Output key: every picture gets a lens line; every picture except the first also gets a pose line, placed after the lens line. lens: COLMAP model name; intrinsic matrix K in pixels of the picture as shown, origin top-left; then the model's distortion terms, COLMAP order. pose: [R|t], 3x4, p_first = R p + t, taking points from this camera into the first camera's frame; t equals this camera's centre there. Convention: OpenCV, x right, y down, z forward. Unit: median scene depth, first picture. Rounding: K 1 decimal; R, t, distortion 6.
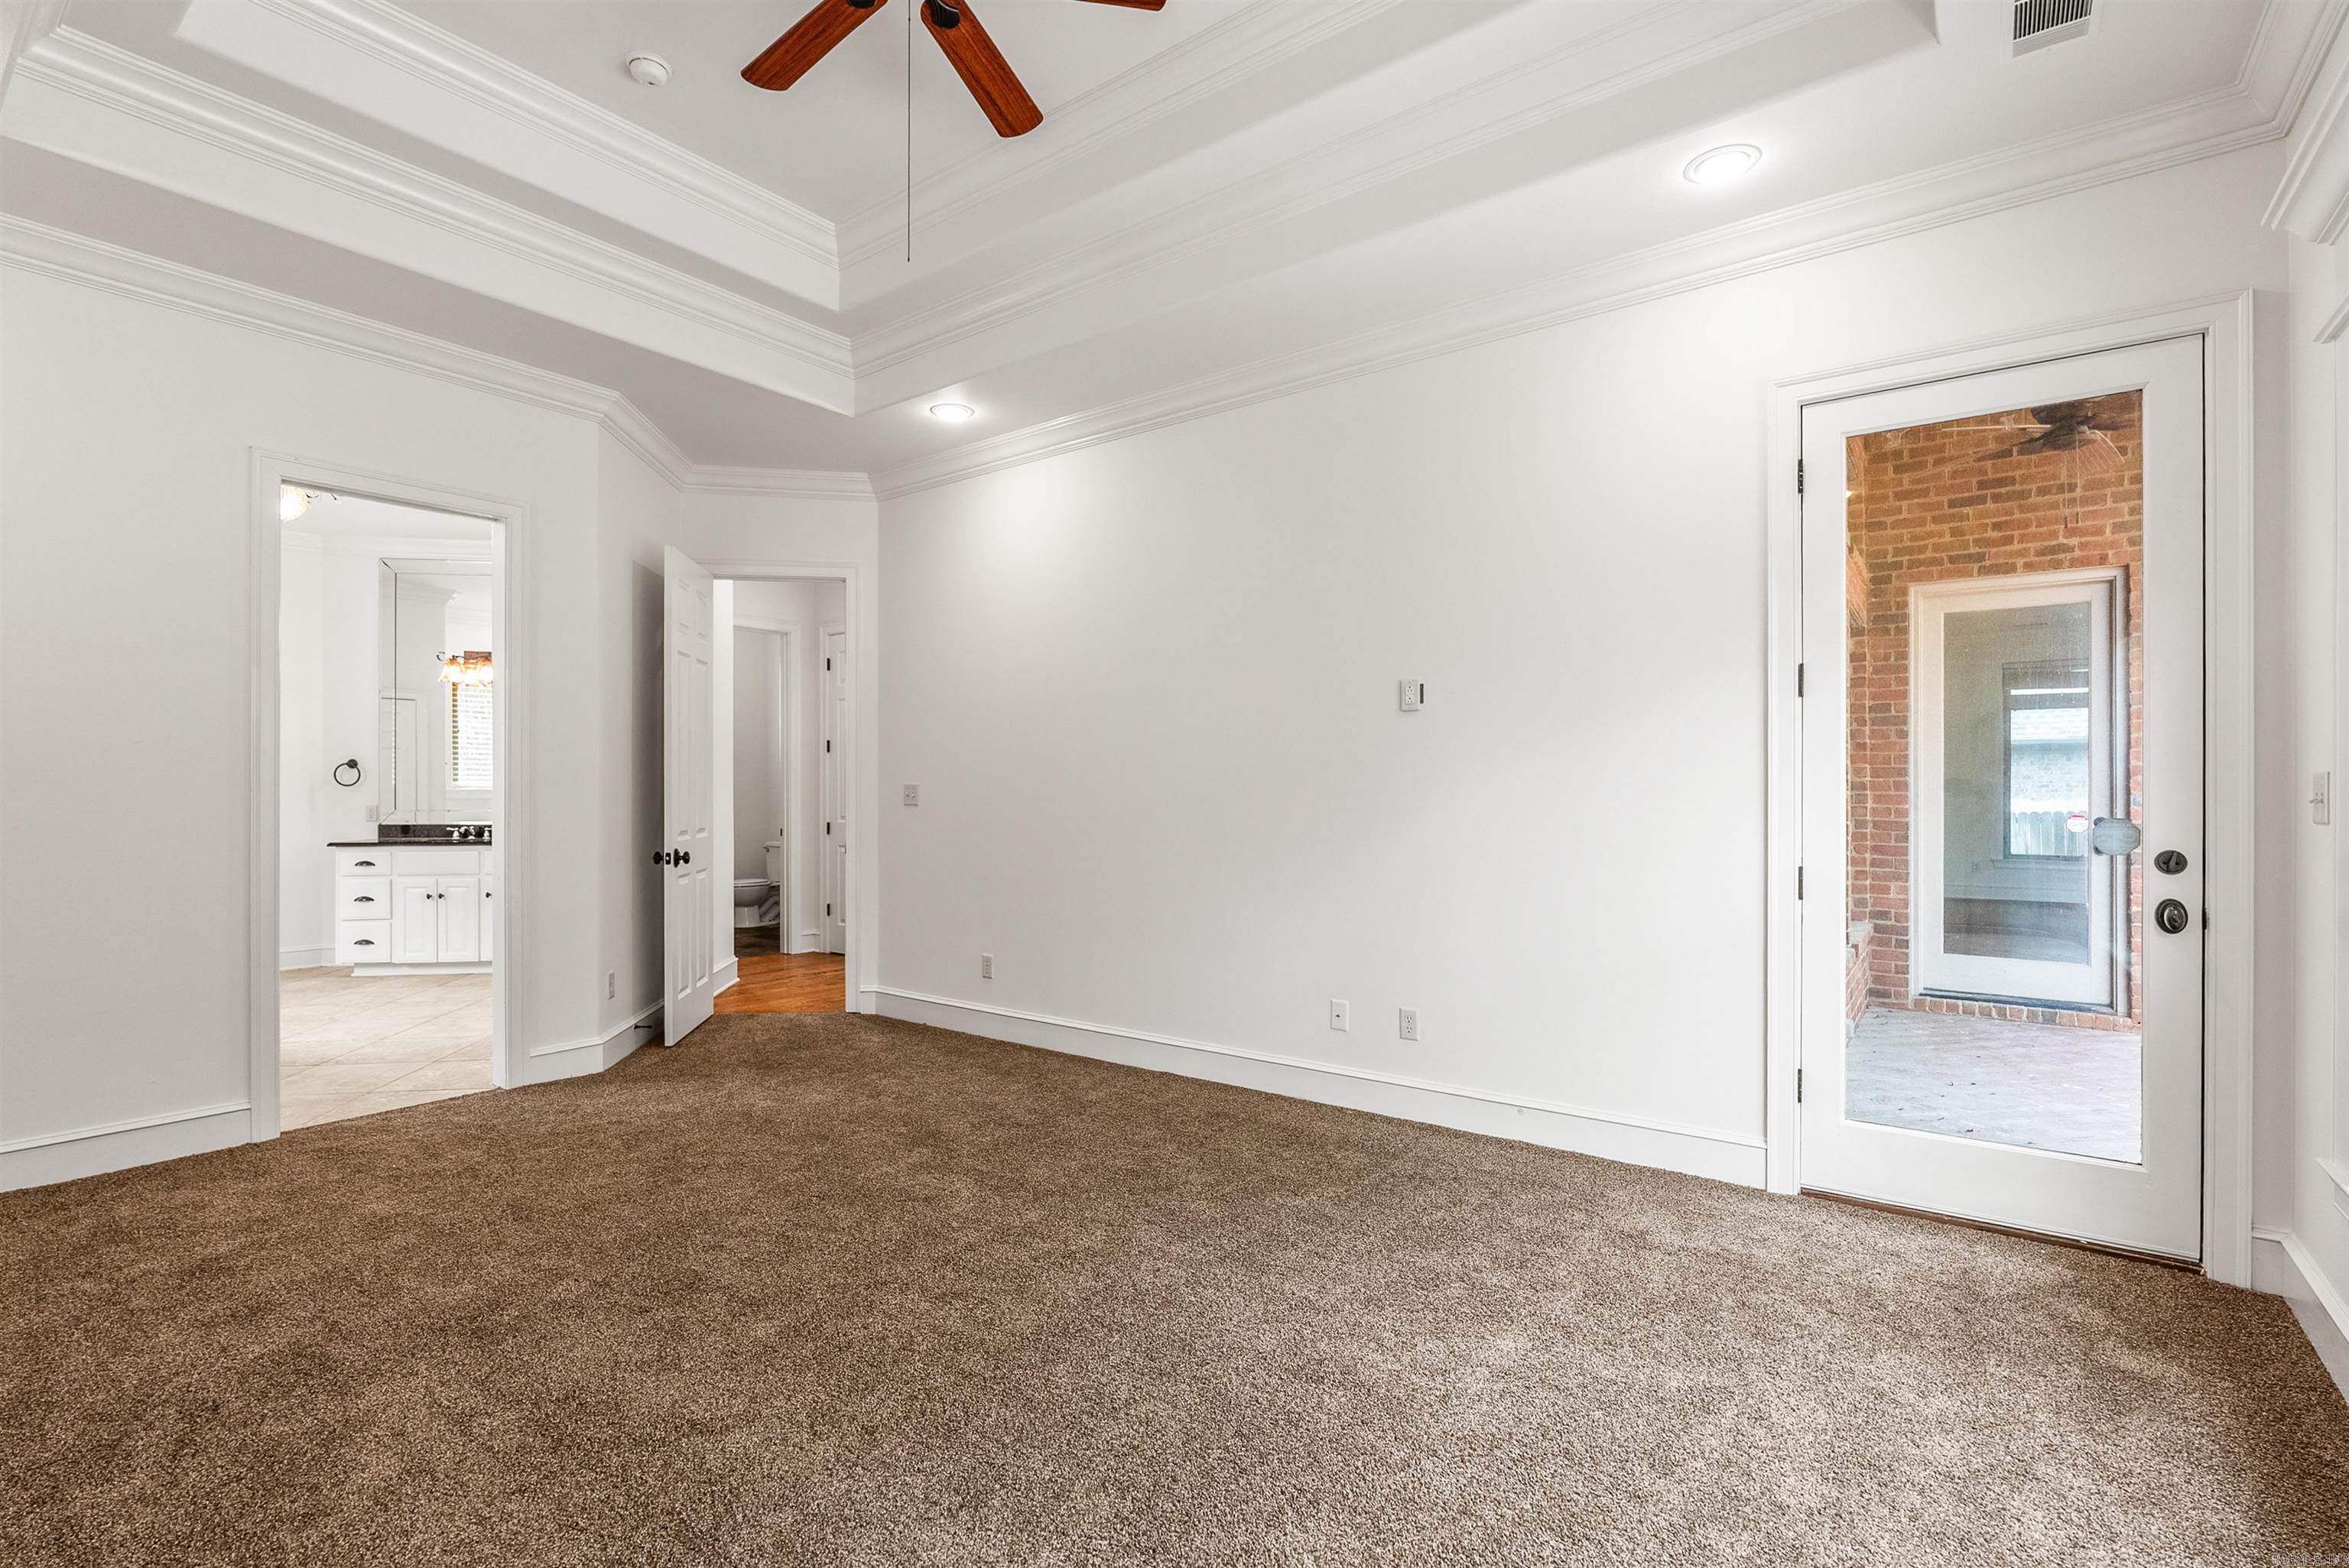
lens RADIAL K [[1052.6, 0, 1182.7], [0, 1052.6, 789.2], [0, 0, 1]] dist [-0.010377, 0.000497]
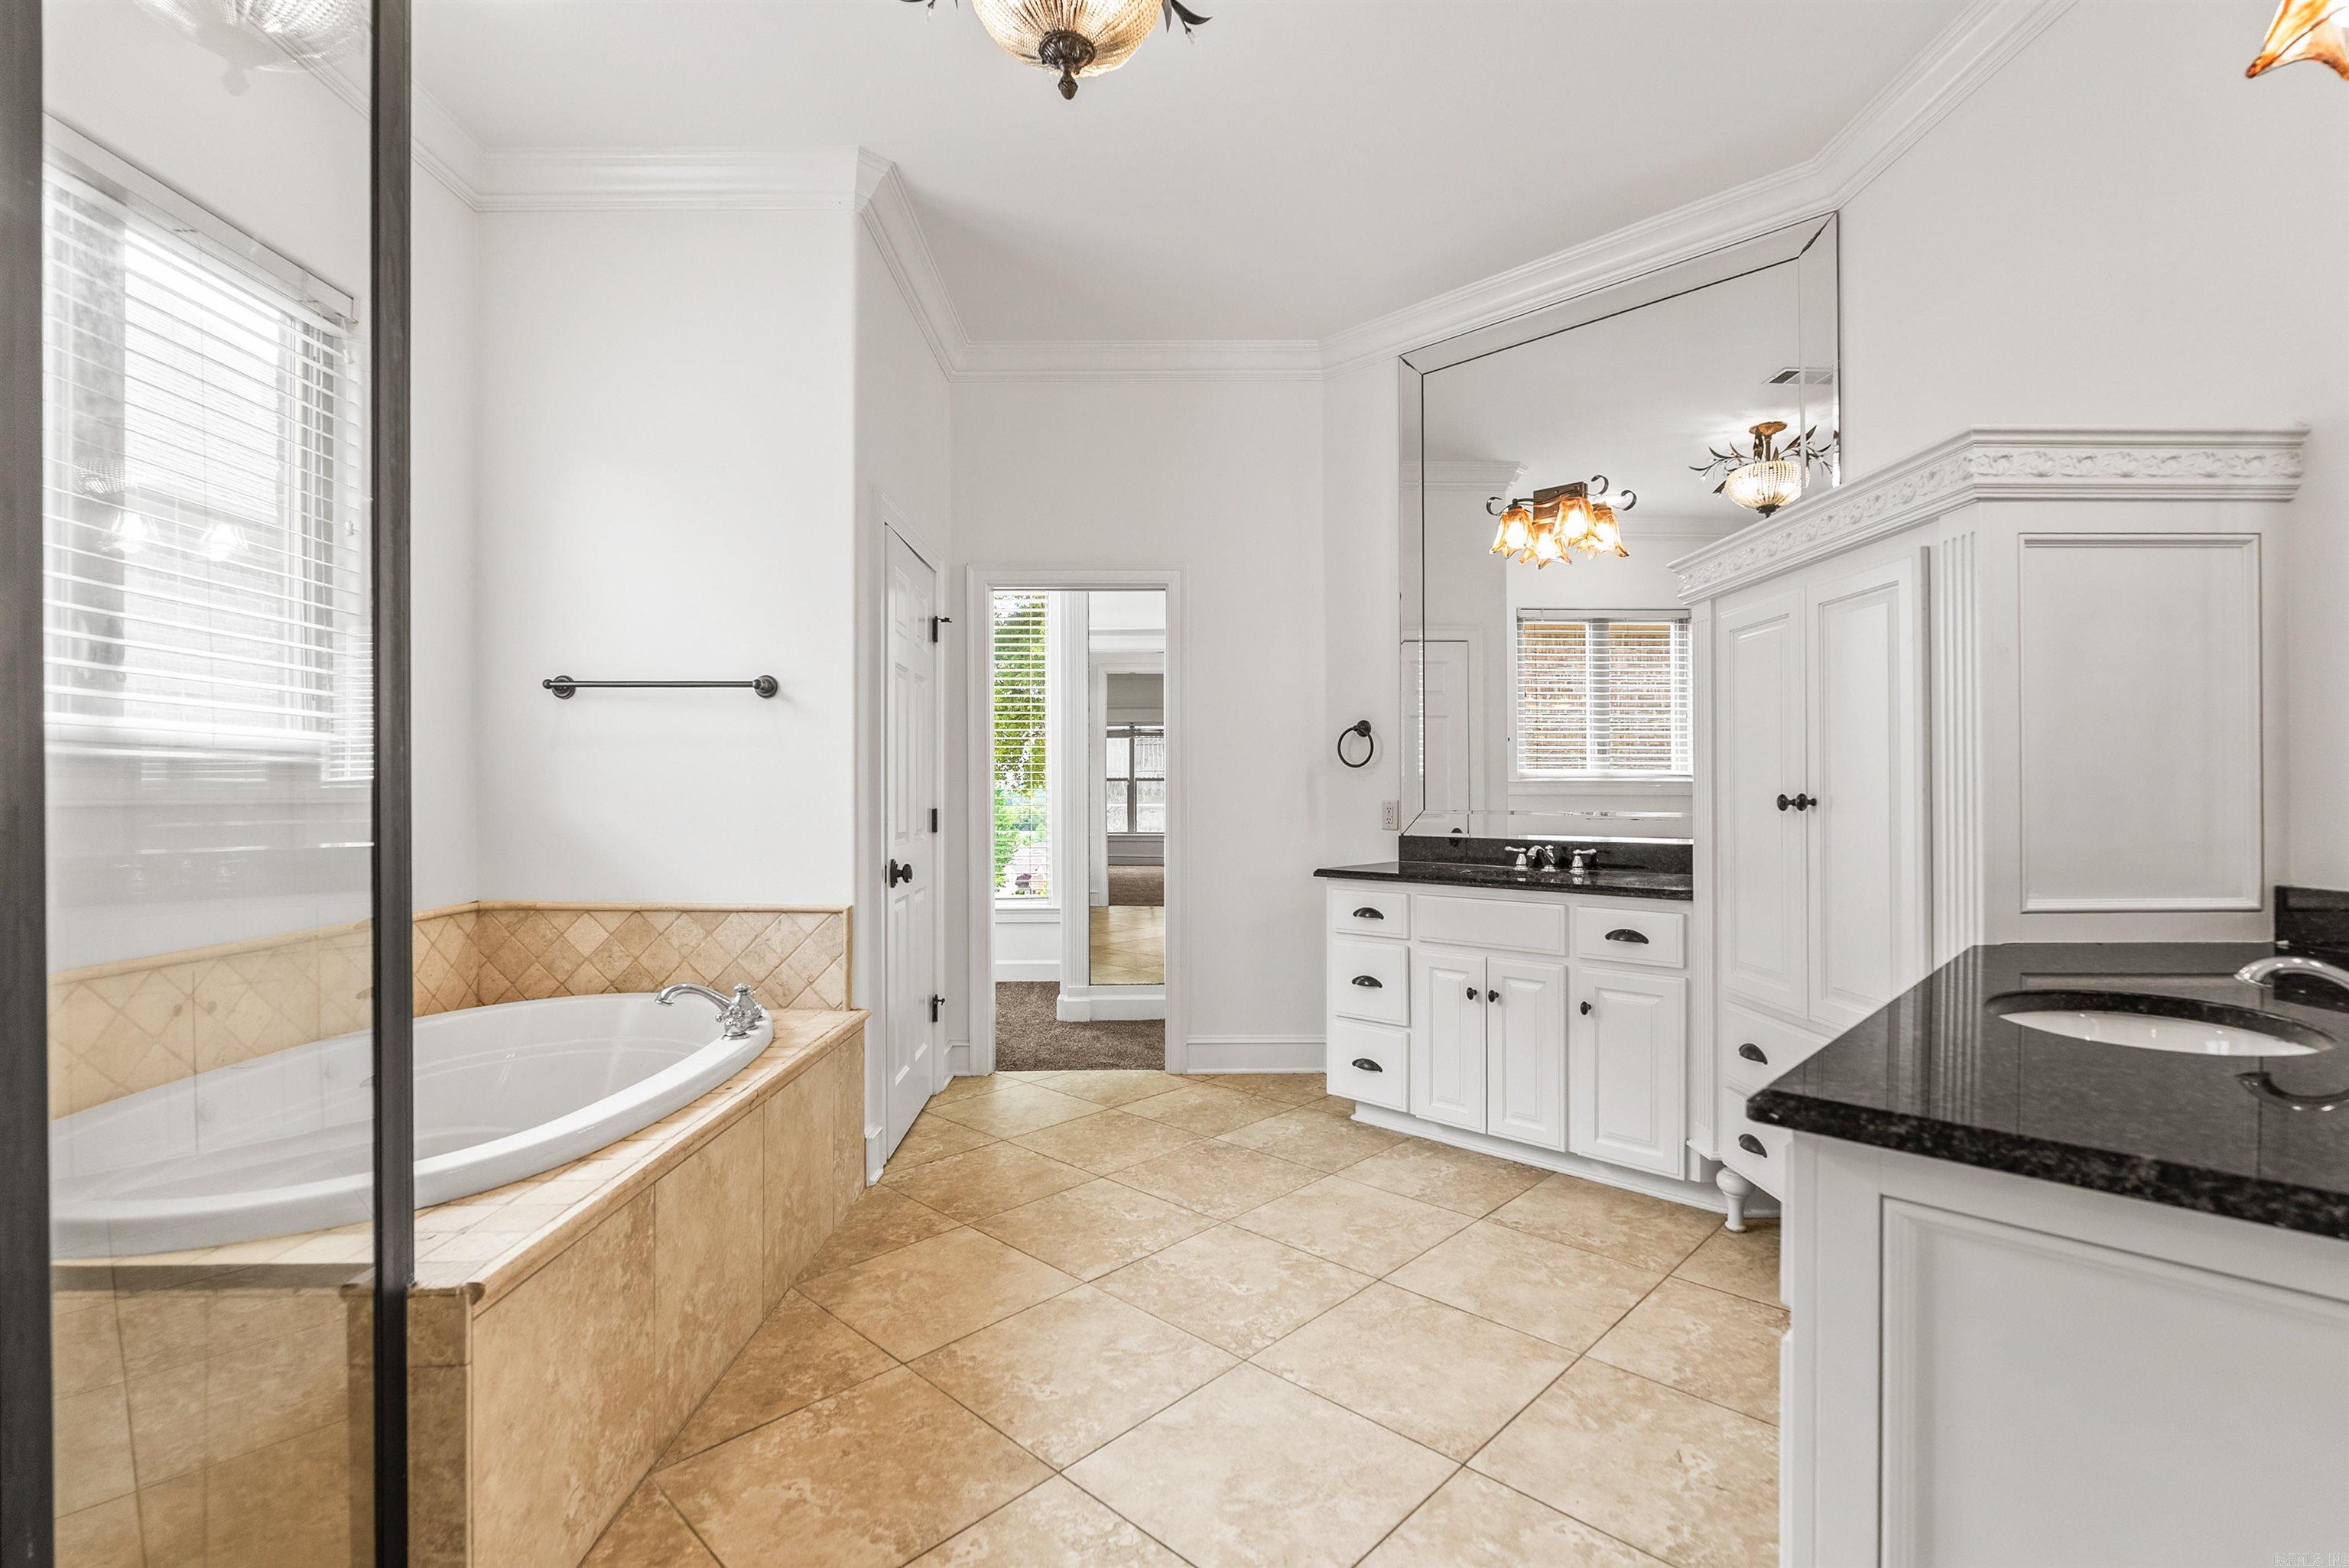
lens RADIAL K [[1052.6, 0, 1190.5], [0, 1052.6, 787.2], [0, 0, 1]] dist [-0.010377, 0.000497]
pose [[0.612952, -0.006252, -0.790095, -0.410475], [0.000885, 0.999973, -0.007227, 0.012104], [0.790119, 0.003731, 0.612942, 0.591776]]
